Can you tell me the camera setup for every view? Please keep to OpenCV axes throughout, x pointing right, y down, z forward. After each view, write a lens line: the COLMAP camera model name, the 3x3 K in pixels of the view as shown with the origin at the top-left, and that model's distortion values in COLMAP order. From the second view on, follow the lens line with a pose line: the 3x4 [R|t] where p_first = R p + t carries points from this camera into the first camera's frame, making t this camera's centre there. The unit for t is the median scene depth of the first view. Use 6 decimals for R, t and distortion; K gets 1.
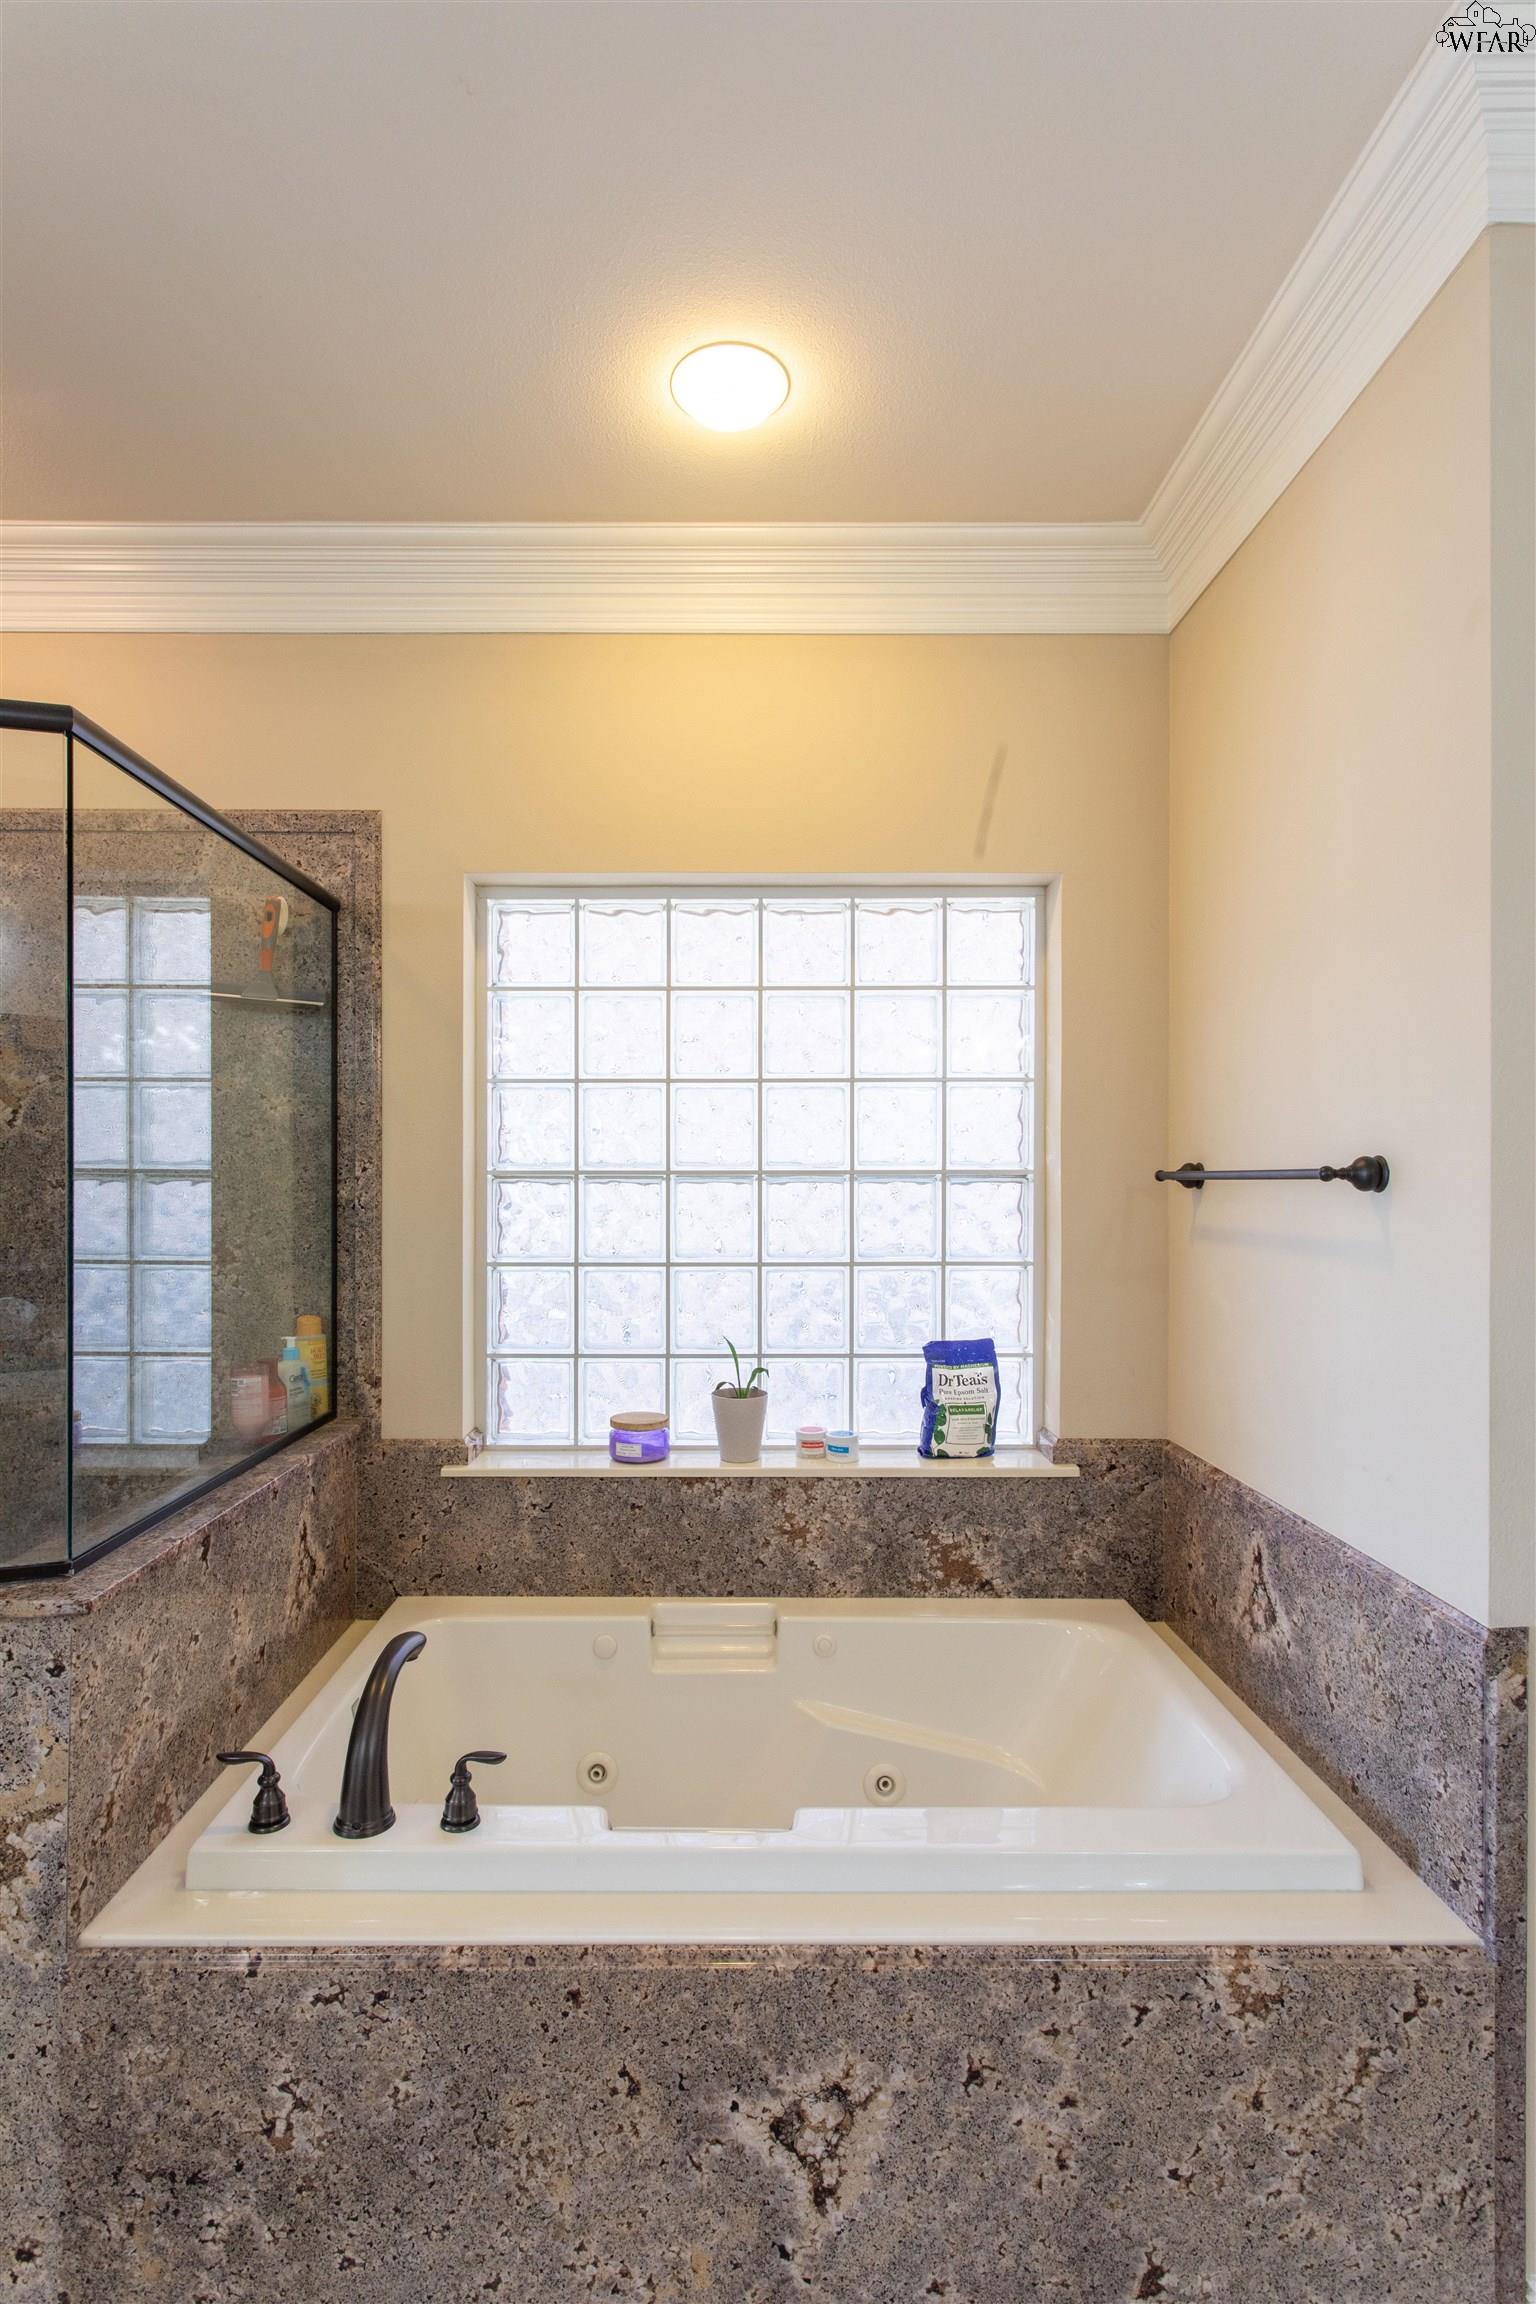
lens RADIAL K [[1125.6, 0, 656.5], [0, 1125.6, 1182.5], [0, 0, 1]] dist [0.007998, 0.001024]
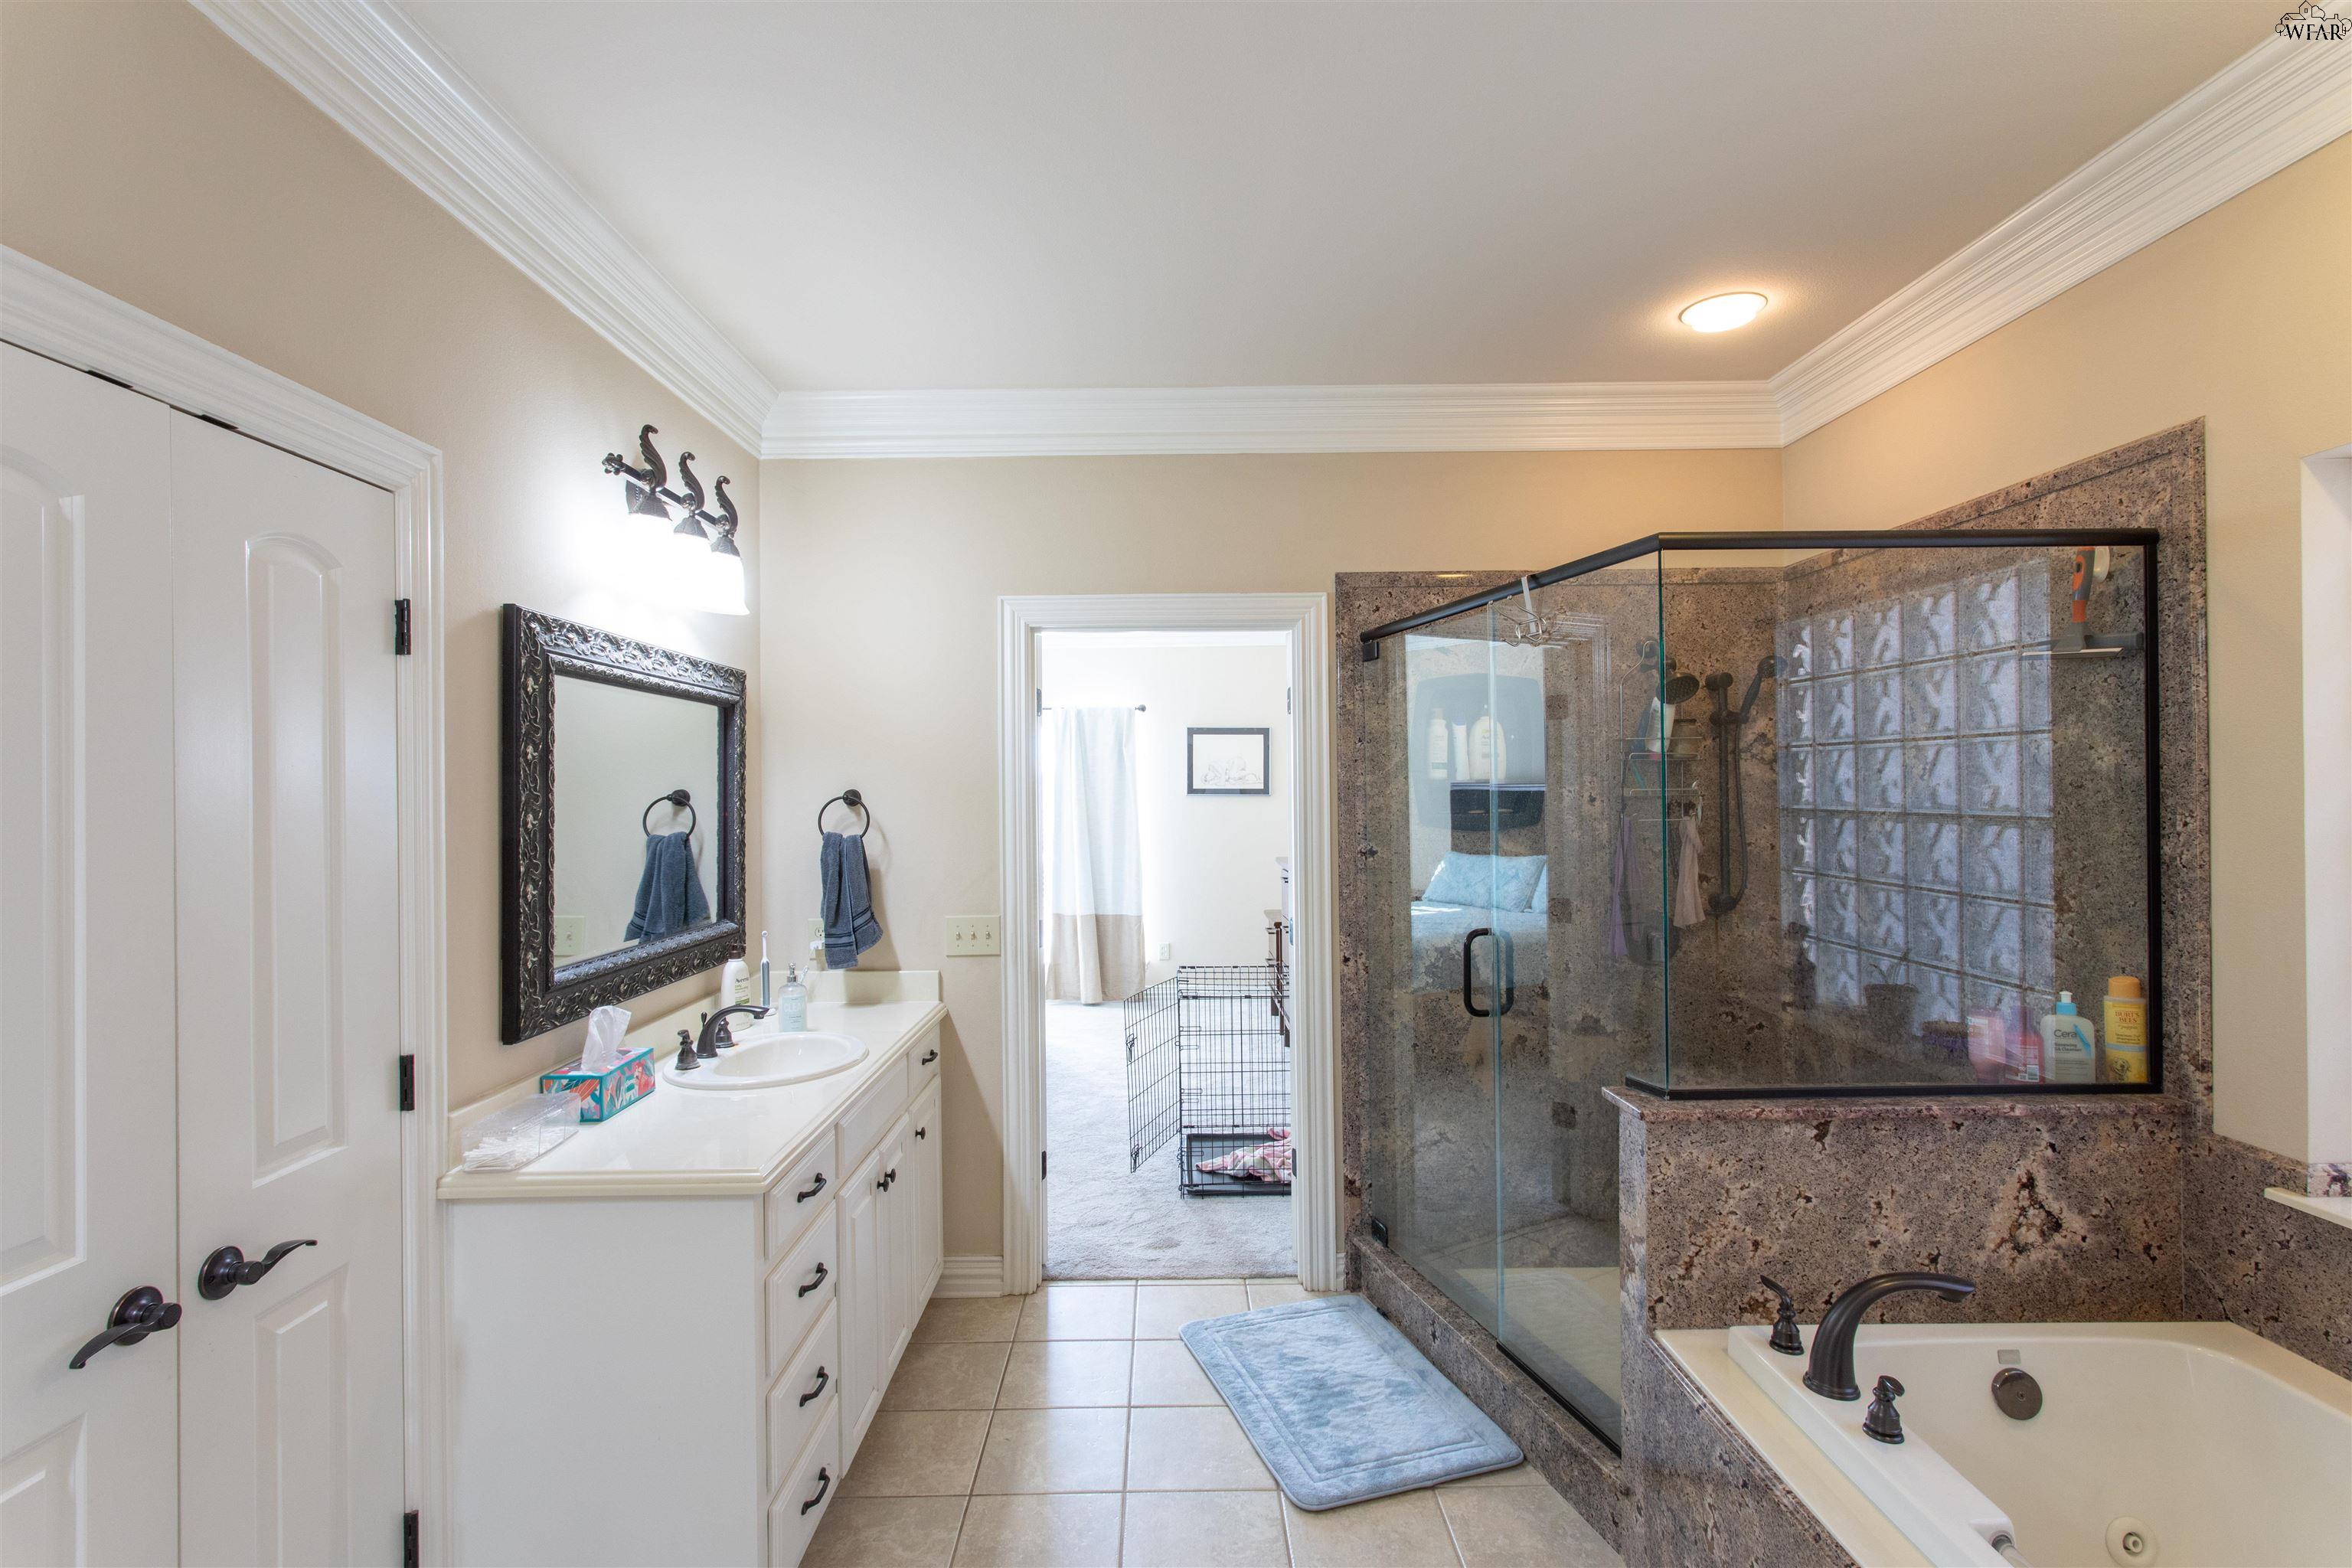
lens RADIAL K [[1115.2, 0, 1186.9], [0, 1115.2, 787.6], [0, 0, 1]] dist [-0.002330, 0.002274]
pose [[0.022511, -0.003485, -0.999741, 0.603205], [0.003344, 0.999989, -0.003410, -0.039949], [0.999741, -0.003266, 0.022522, 0.184854]]
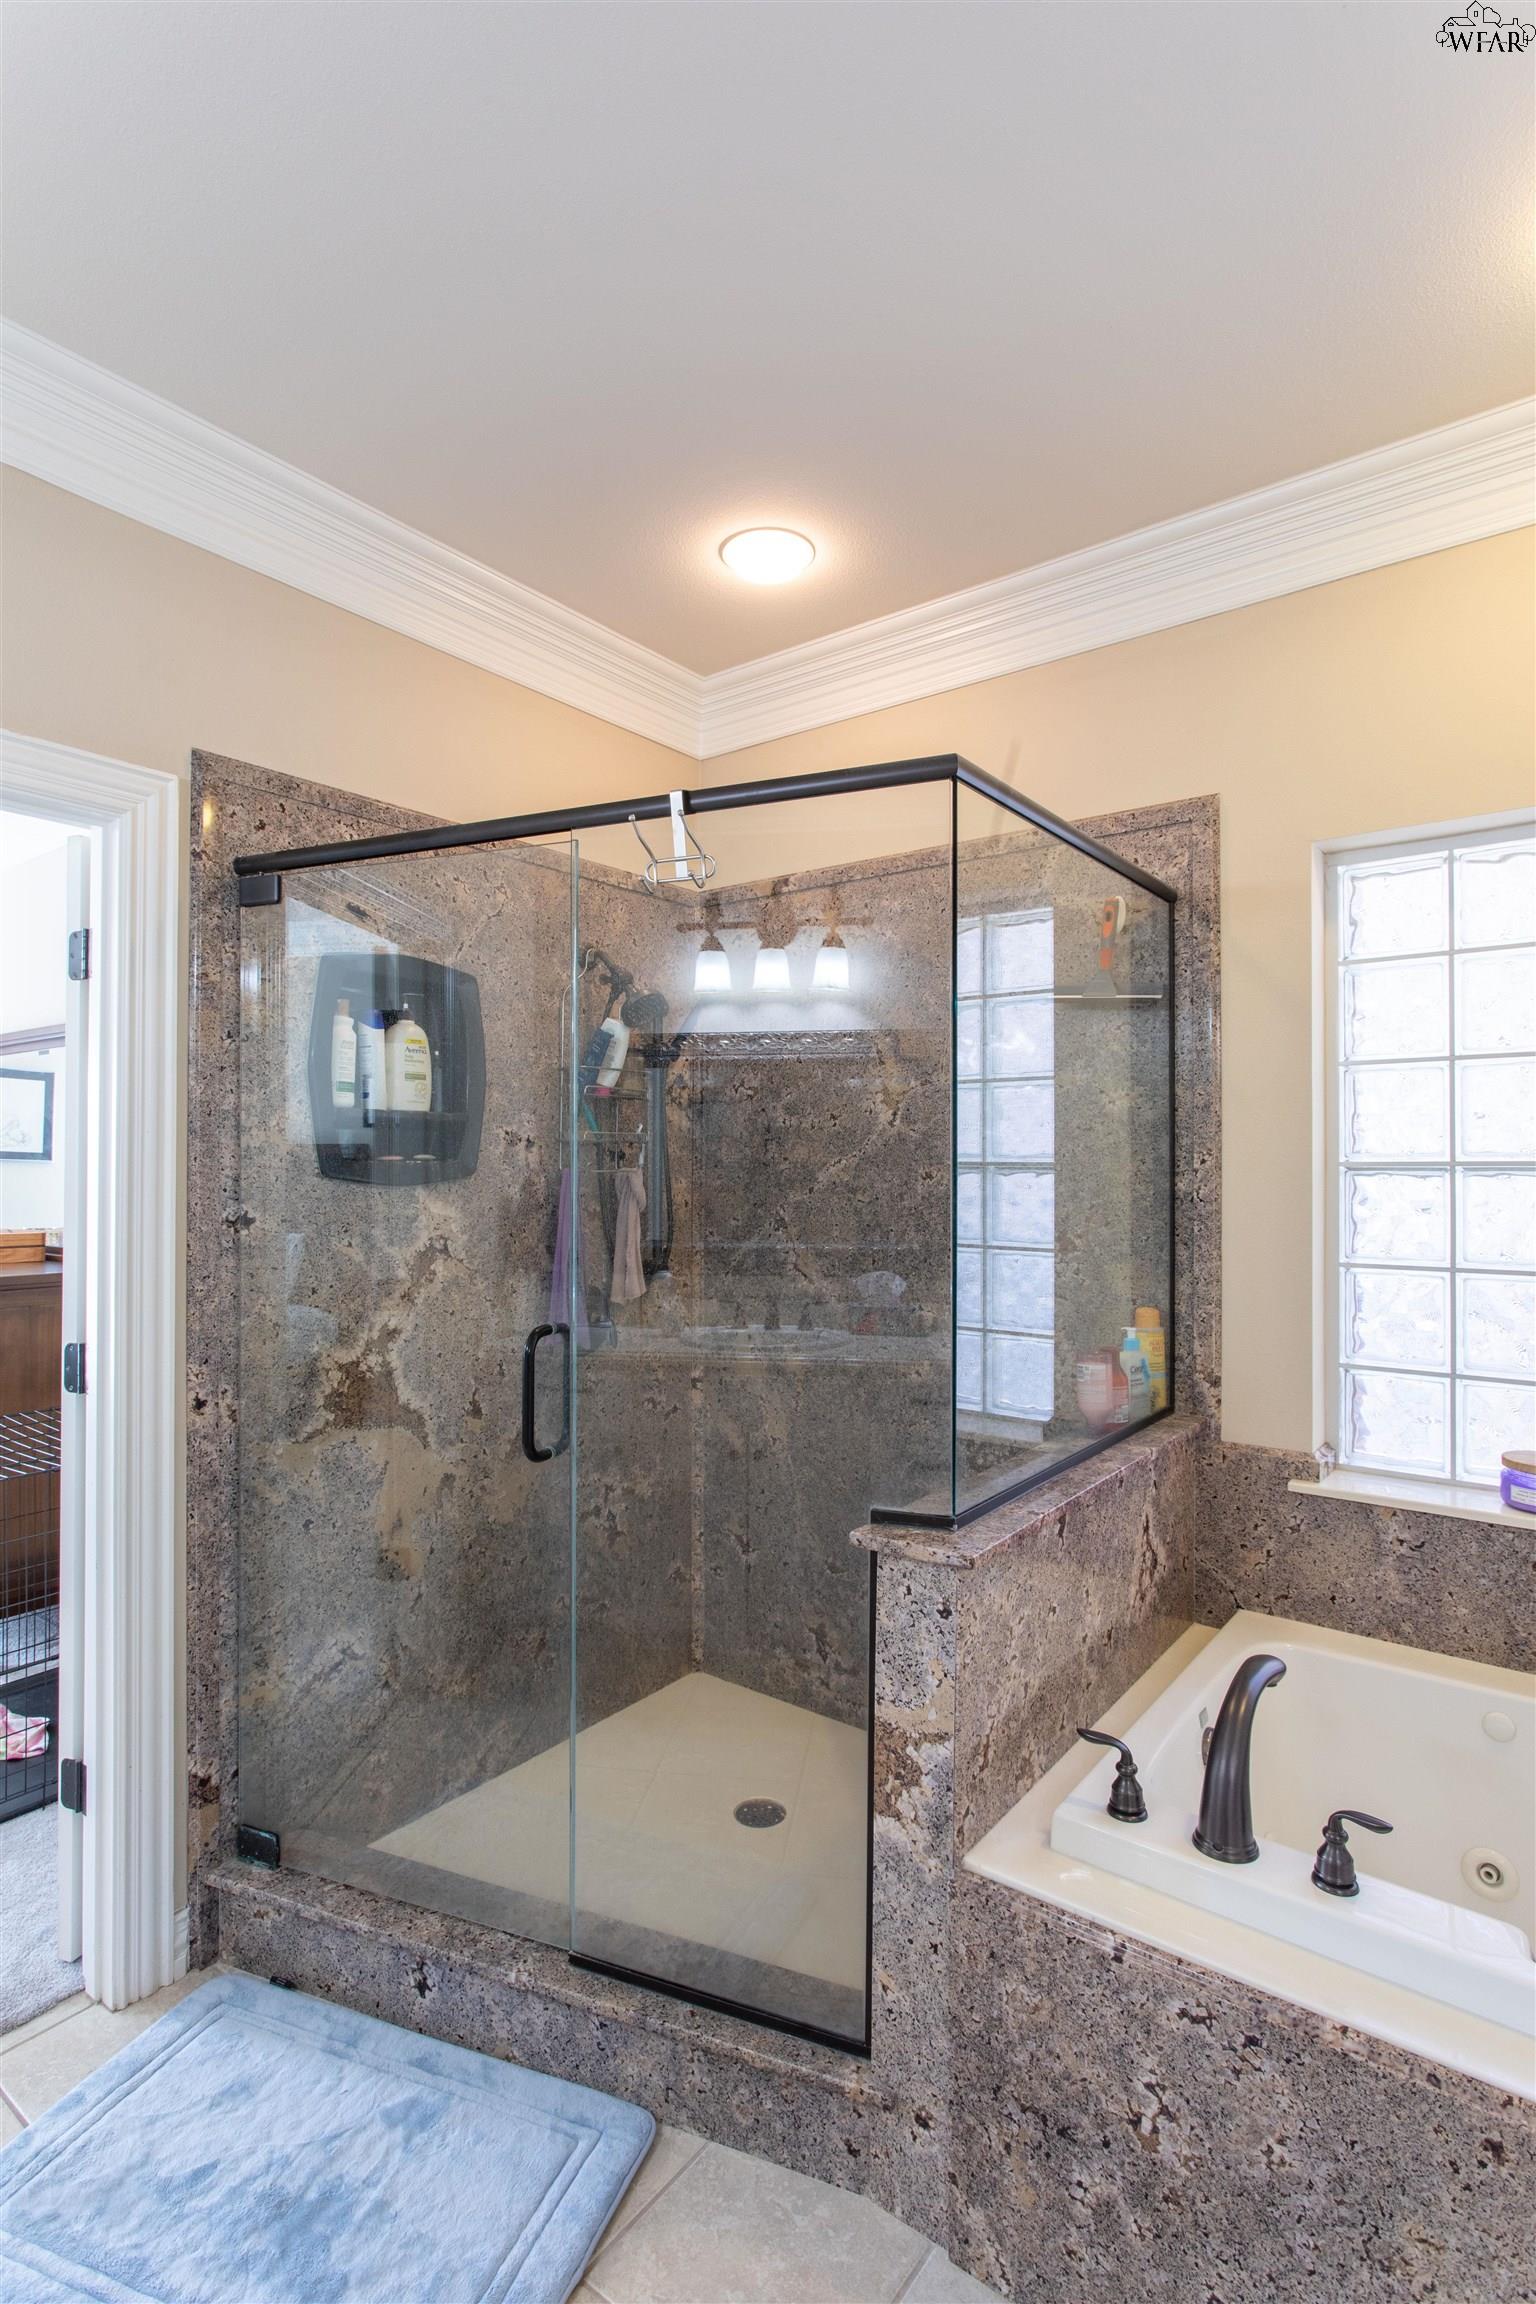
lens RADIAL K [[1129.0, 0, 773.9], [0, 1129.0, 1156.1], [0, 0, 1]] dist [-0.011473, 0.006340]
pose [[0.800232, -0.007220, -0.599647, 0.028875], [-0.004349, 0.999831, -0.017841, 0.002699], [0.599674, 0.016885, 0.800066, -0.005005]]
